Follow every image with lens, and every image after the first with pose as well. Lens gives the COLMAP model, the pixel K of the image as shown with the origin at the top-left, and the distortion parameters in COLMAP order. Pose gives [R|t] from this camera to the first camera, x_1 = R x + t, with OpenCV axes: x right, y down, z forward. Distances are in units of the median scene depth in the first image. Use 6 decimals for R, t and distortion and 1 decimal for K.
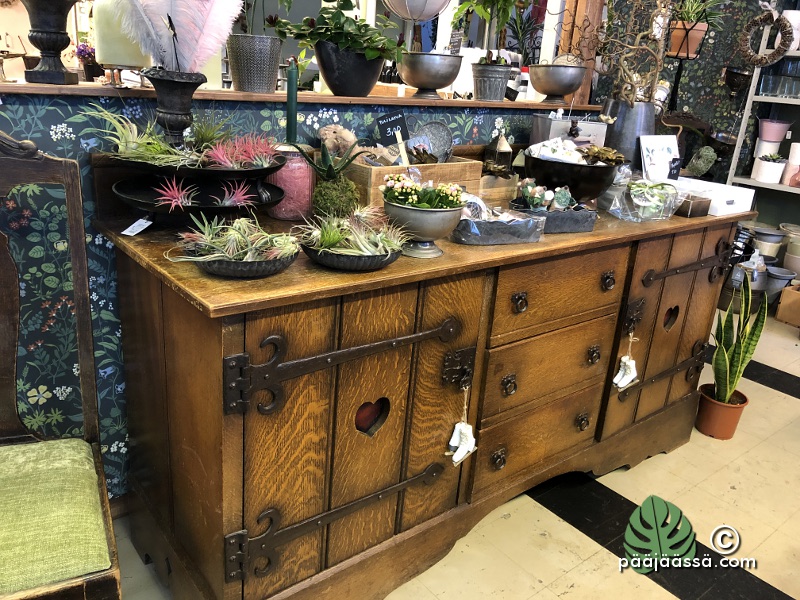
lens RADIAL K [[664.1, 0, 400.0], [0, 664.1, 300.0], [0, 0, 1]] dist [0.010770, -0.006291]
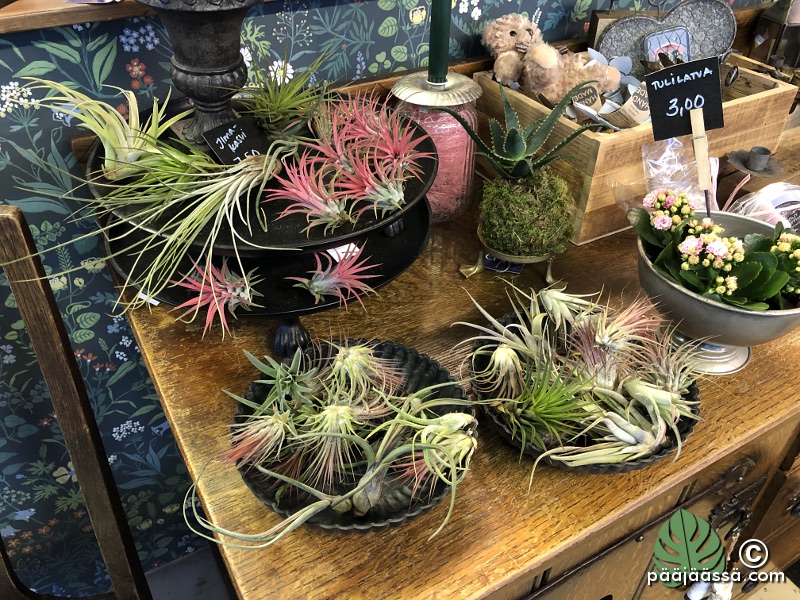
lens RADIAL K [[664.1, 0, 400.0], [0, 664.1, 300.0], [0, 0, 1]] dist [0.010770, -0.006291]
pose [[0.987259, 0.043906, -0.152947, -0.127566], [0.005287, 0.951598, 0.307300, -0.280812], [0.159036, -0.304193, 0.939241, 0.546339]]
